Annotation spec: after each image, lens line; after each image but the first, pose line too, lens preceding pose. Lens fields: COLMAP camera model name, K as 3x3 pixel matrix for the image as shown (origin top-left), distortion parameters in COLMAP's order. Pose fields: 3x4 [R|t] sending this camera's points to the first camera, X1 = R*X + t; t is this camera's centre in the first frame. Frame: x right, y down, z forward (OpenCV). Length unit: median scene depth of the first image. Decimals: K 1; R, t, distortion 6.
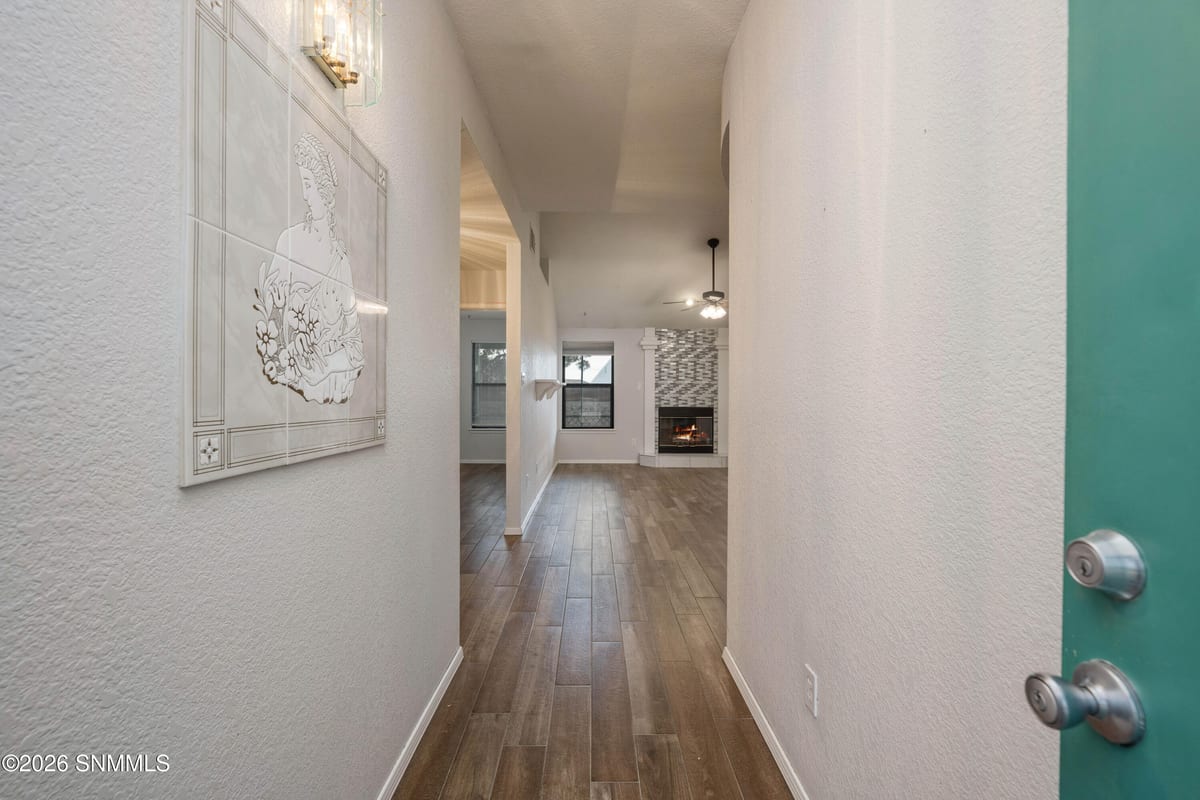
lens RADIAL K [[522.9, 0, 592.9], [0, 522.9, 396.9], [0, 0, 1]] dist [0.004156, 0.000039]
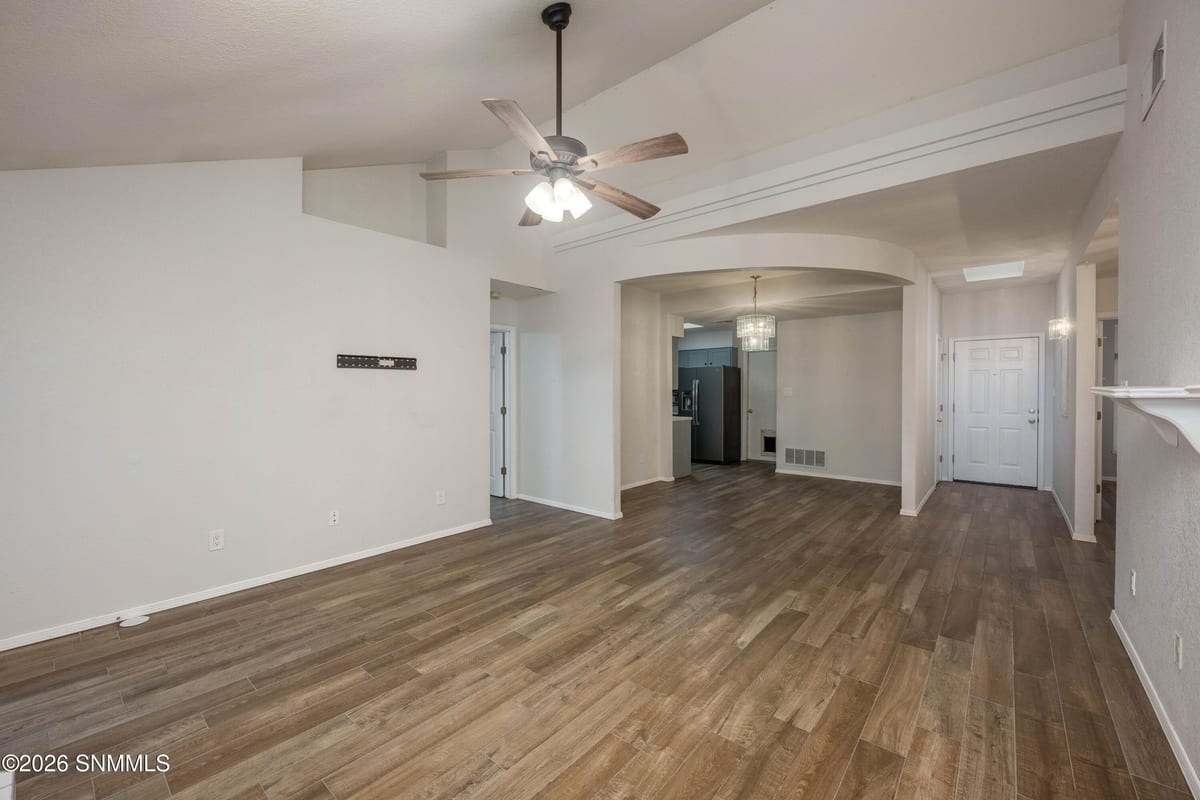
lens RADIAL K [[483.6, 0, 598.7], [0, 483.6, 396.0], [0, 0, 1]] dist [-0.008051, 0.001578]
pose [[-0.763968, -0.007295, 0.645213, -0.013091], [0.005250, 0.999833, 0.017521, -0.020633], [-0.645233, 0.016773, -0.763801, 0.947016]]
